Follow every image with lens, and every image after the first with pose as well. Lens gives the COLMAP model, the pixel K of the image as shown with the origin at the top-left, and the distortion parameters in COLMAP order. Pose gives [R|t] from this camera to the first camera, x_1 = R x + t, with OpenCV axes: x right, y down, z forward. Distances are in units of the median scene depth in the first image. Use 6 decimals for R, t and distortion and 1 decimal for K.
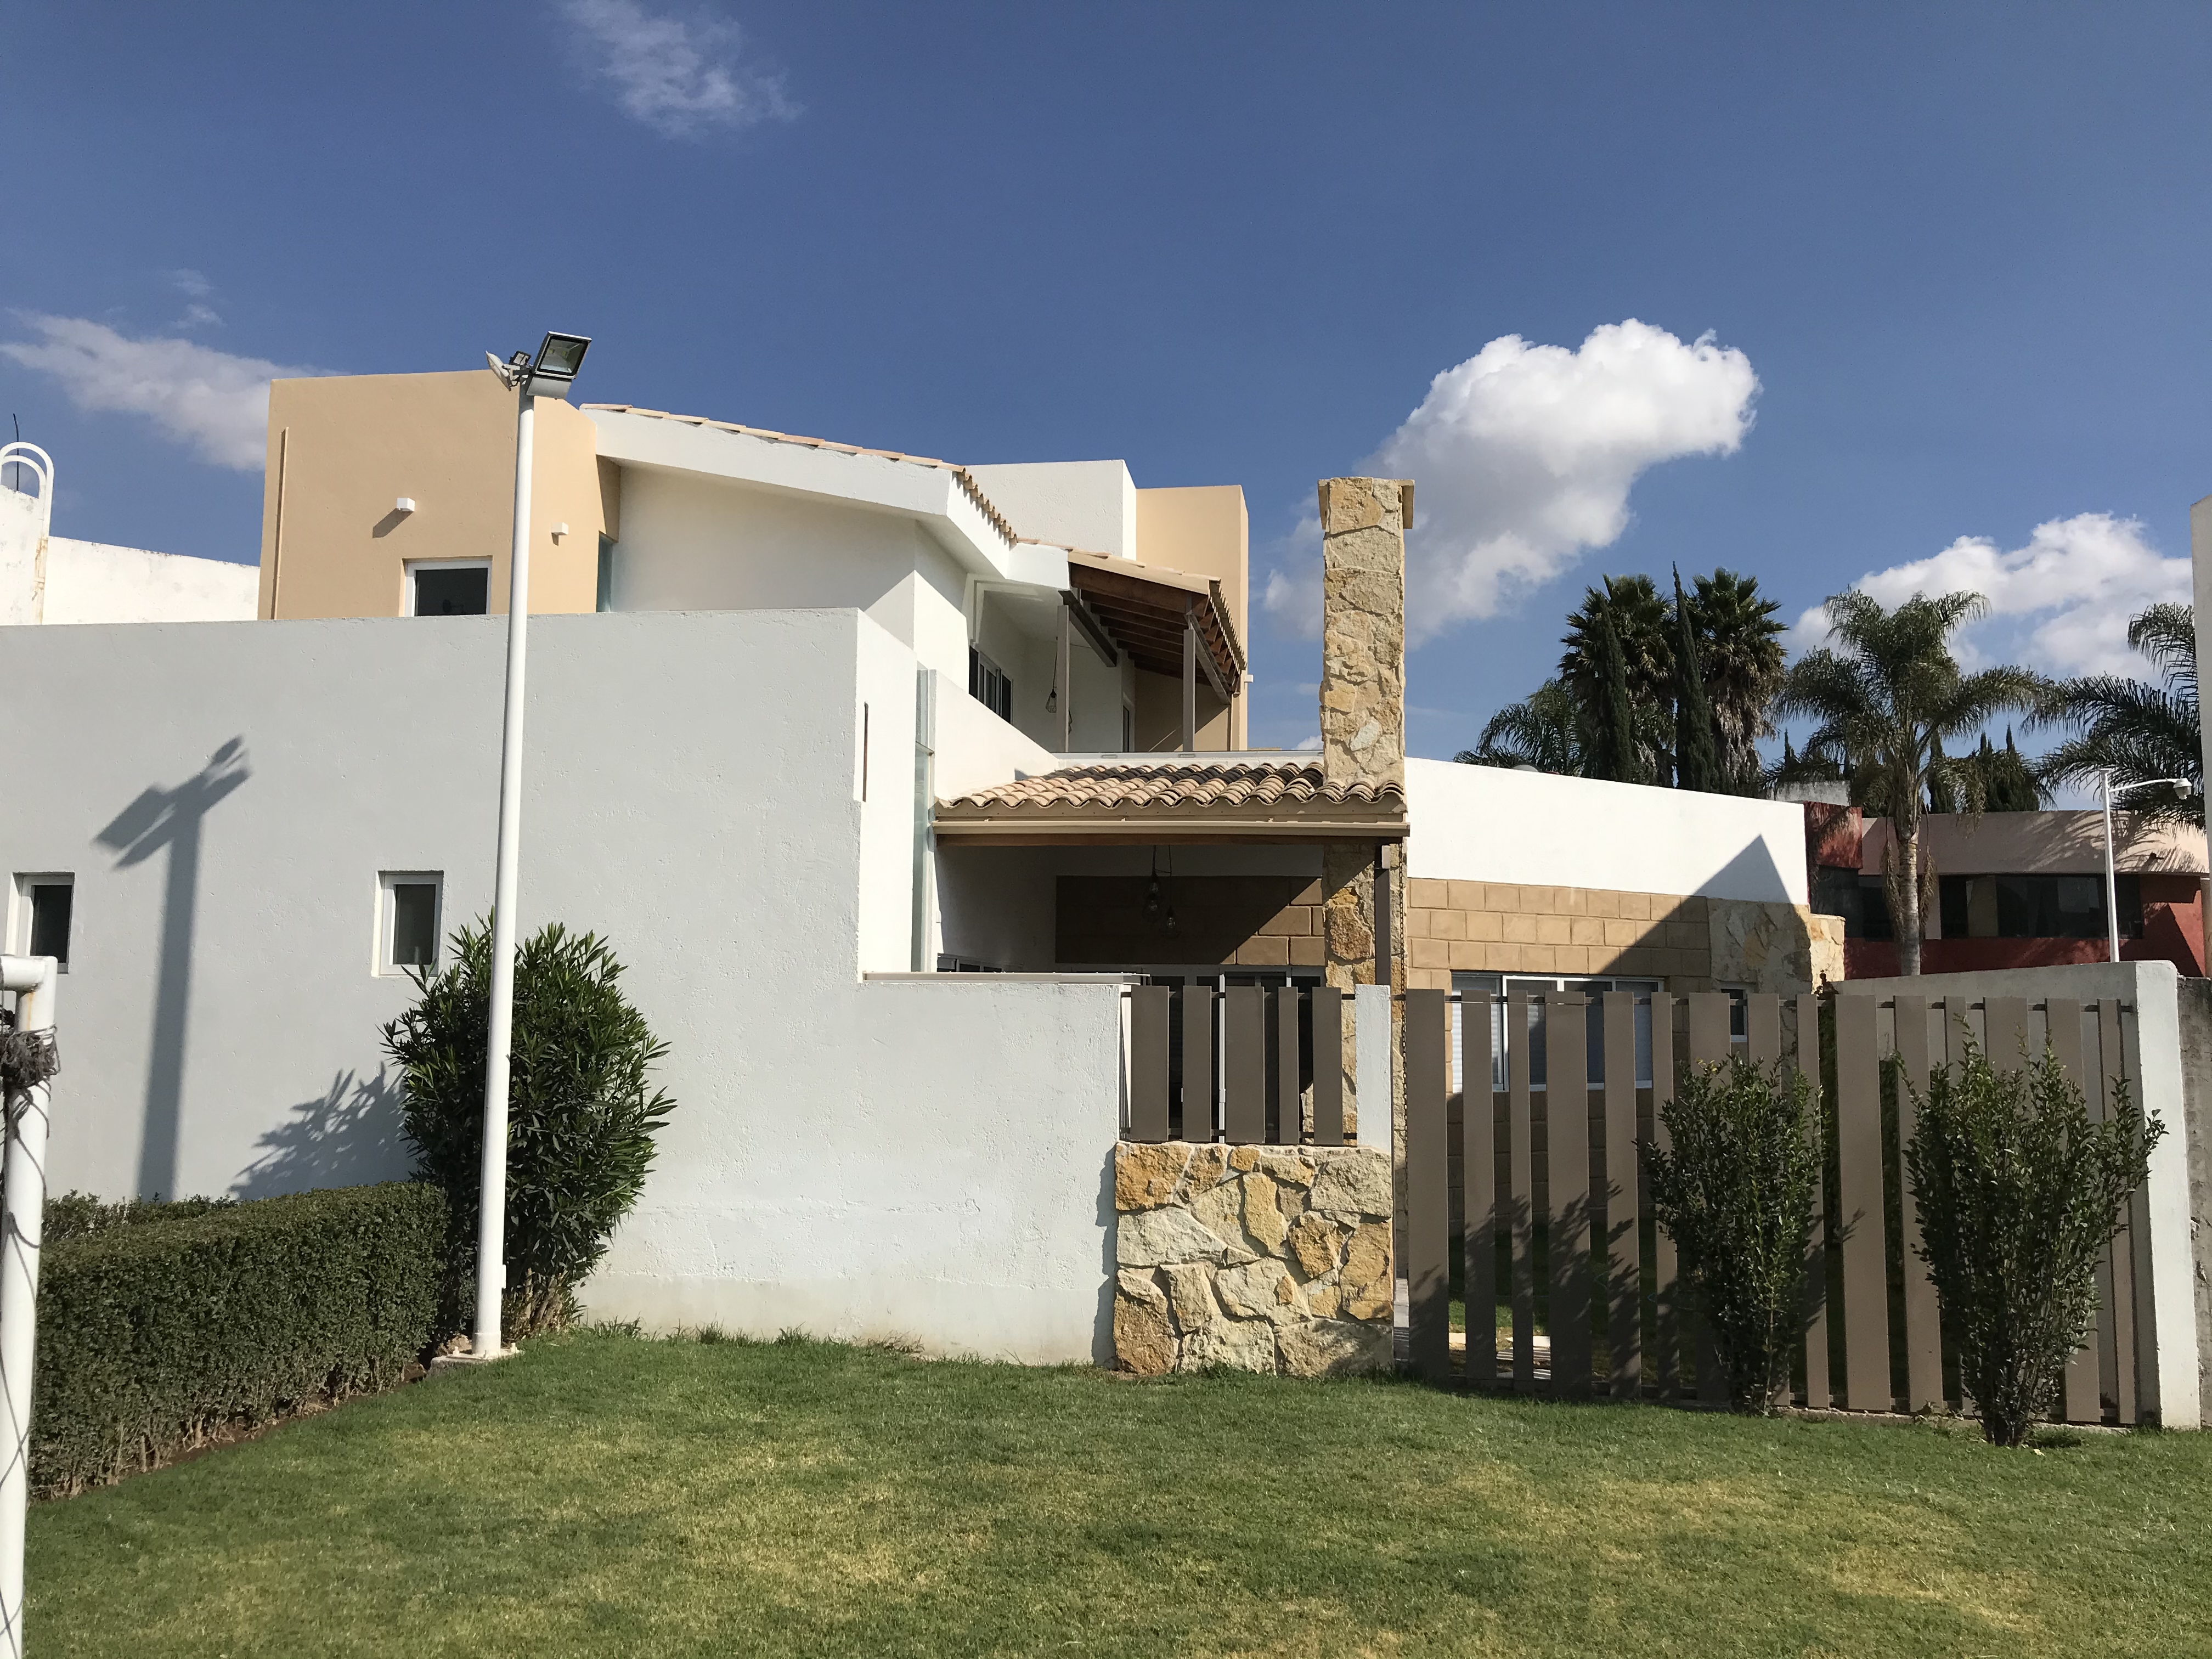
lens RADIAL K [[1806.9, 0, 1102.4], [0, 1806.9, 827.5], [0, 0, 1]] dist [0.008486, -0.001616]
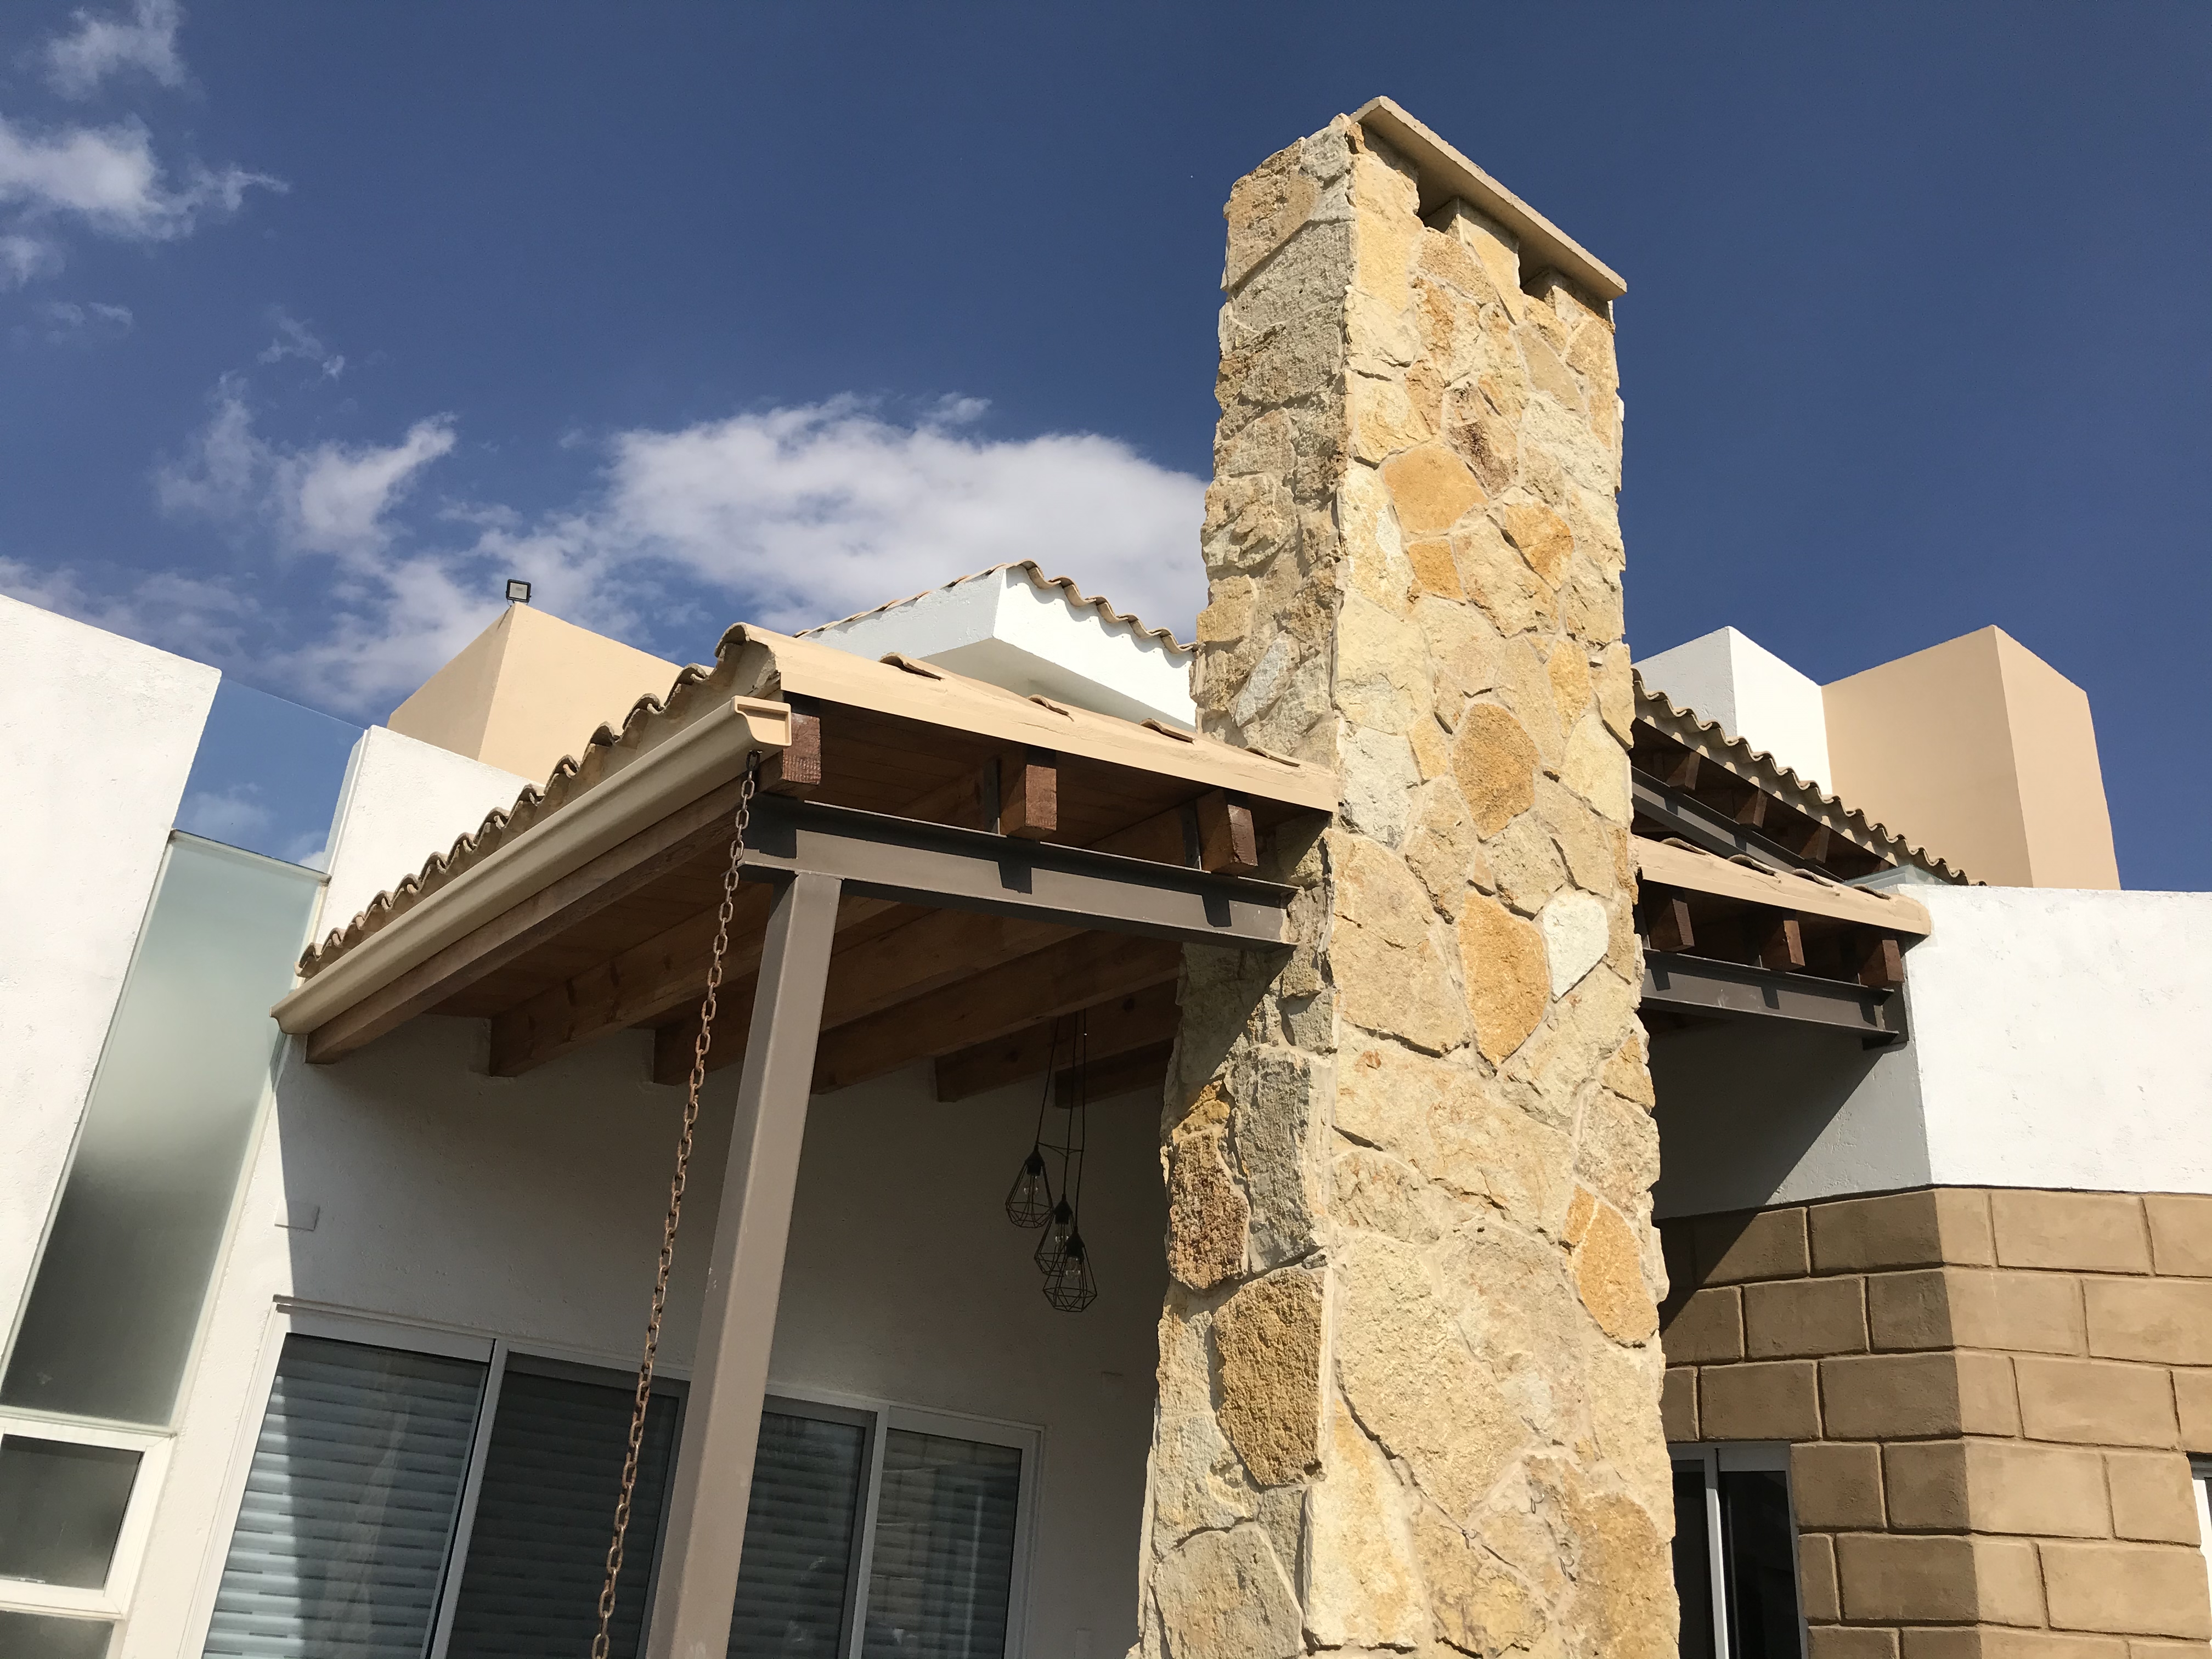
lens RADIAL K [[1806.9, 0, 1106.5], [0, 1806.9, 815.9], [0, 0, 1]] dist [0.008486, -0.001616]
pose [[0.739288, -0.234324, -0.631305, 0.350338], [-0.004454, 0.935781, -0.352553, 0.107332], [0.673375, 0.263450, 0.690768, 0.724158]]
